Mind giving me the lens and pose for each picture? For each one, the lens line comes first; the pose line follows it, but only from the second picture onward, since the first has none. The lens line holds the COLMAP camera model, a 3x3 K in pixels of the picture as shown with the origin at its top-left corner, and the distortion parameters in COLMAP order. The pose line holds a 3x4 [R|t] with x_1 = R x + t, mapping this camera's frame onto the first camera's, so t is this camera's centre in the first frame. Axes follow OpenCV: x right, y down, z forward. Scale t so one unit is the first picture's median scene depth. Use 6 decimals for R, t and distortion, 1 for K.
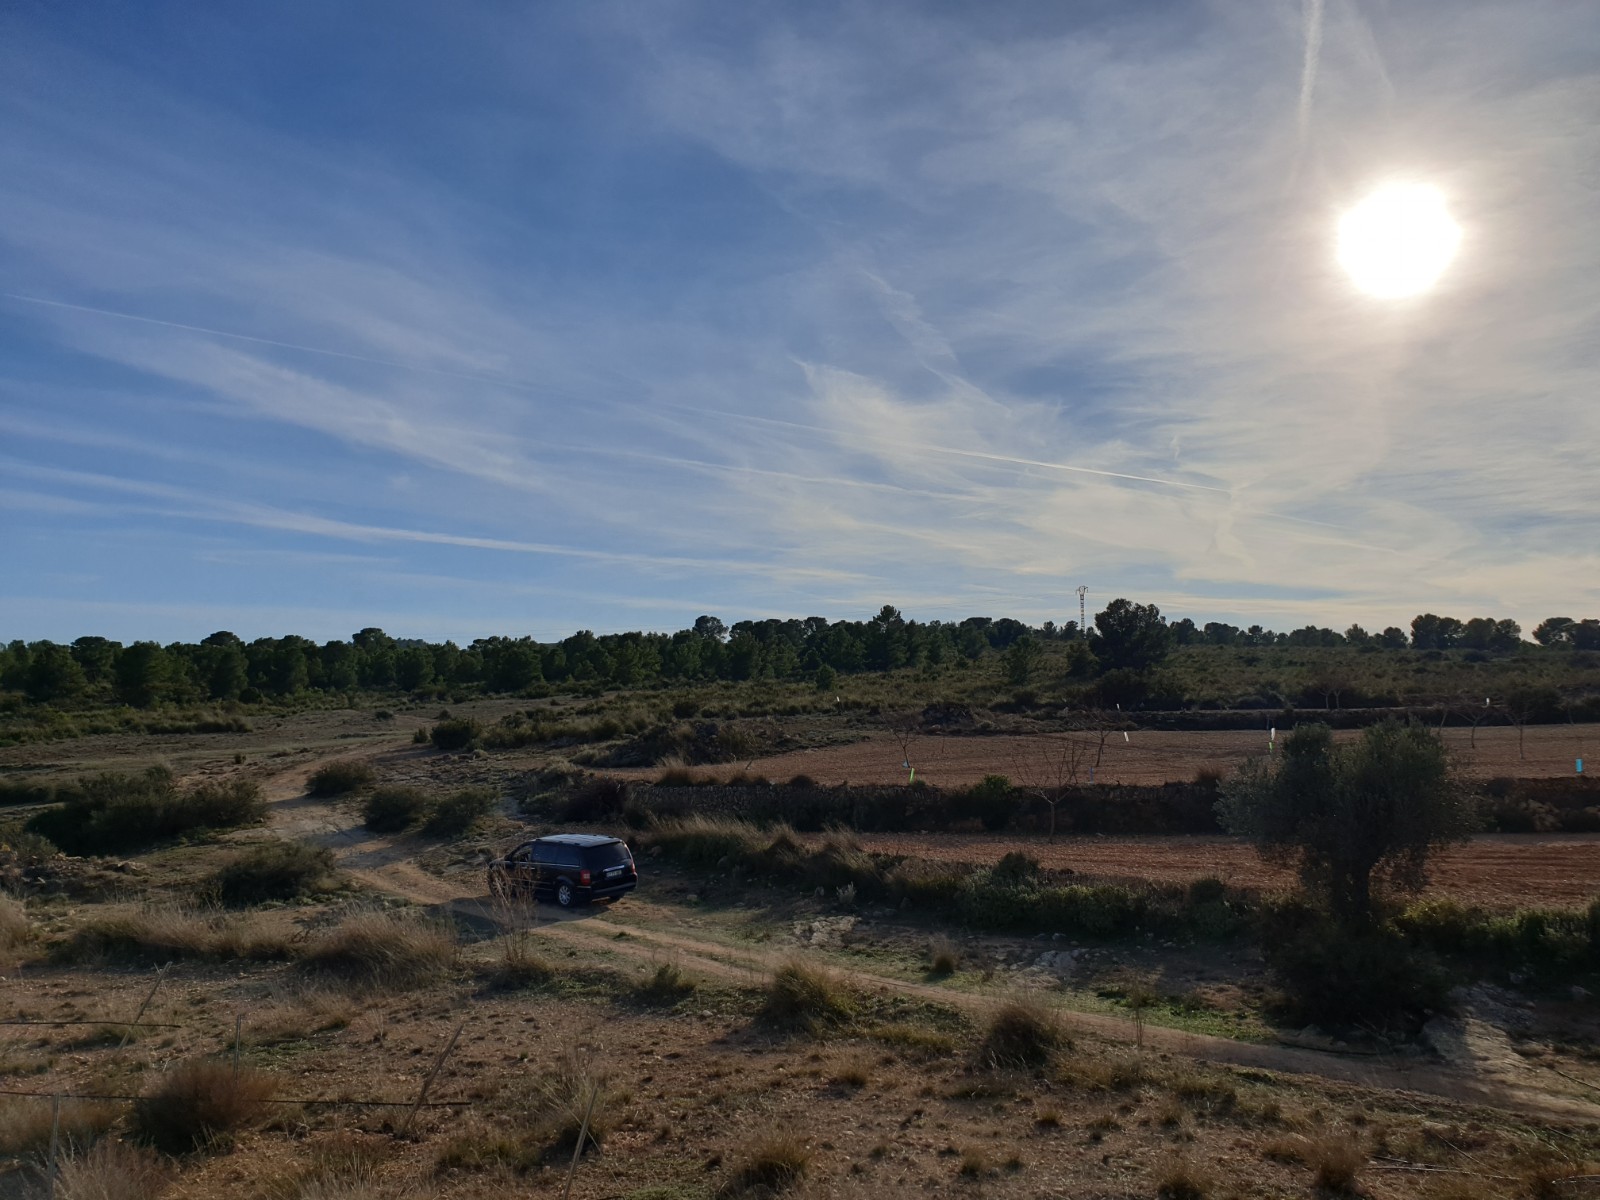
lens RADIAL K [[1212.8, 0, 800.0], [0, 1212.8, 600.0], [0, 0, 1]] dist [0.000895, -0.000153]
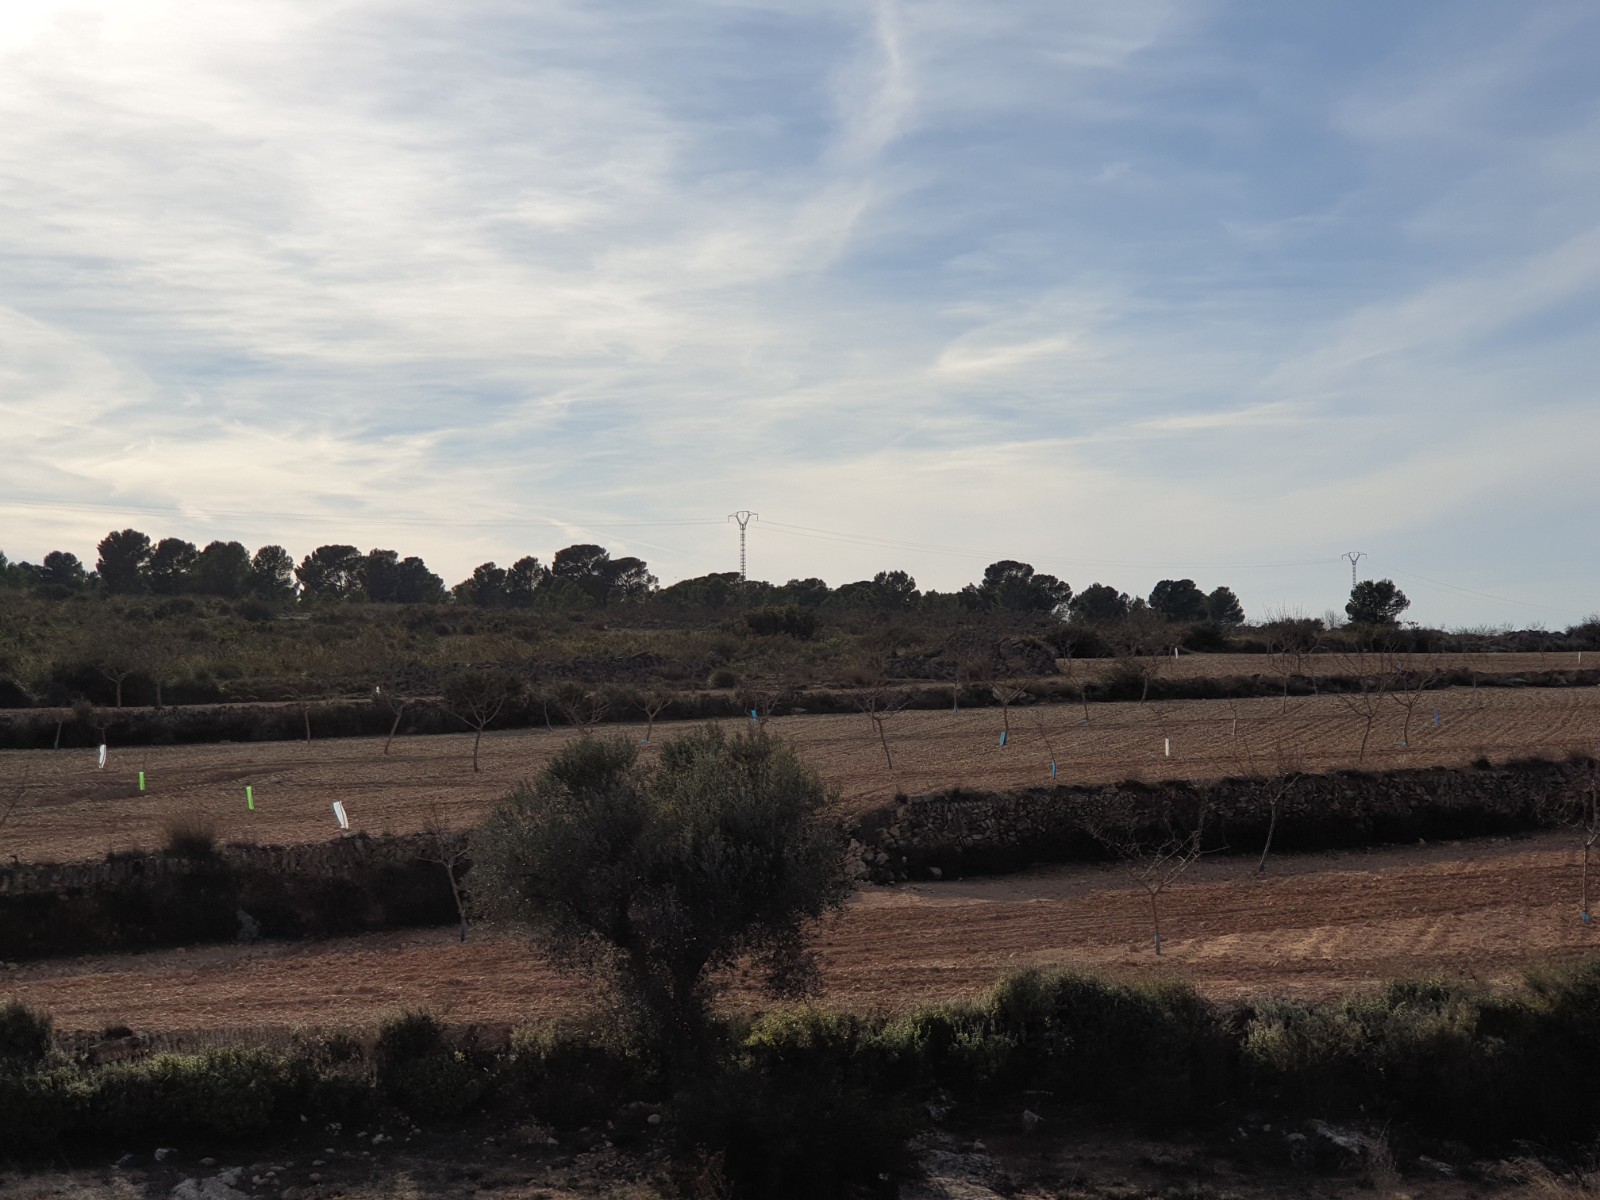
lens RADIAL K [[2446.6, 0, 800.0], [0, 2446.6, 600.0], [0, 0, 1]] dist [0.010818, -0.044691]
pose [[0.733552, 0.021699, 0.679287, -0.301209], [-0.052535, 0.998310, 0.024842, 0.002158], [-0.677600, -0.053909, 0.733452, 0.066874]]
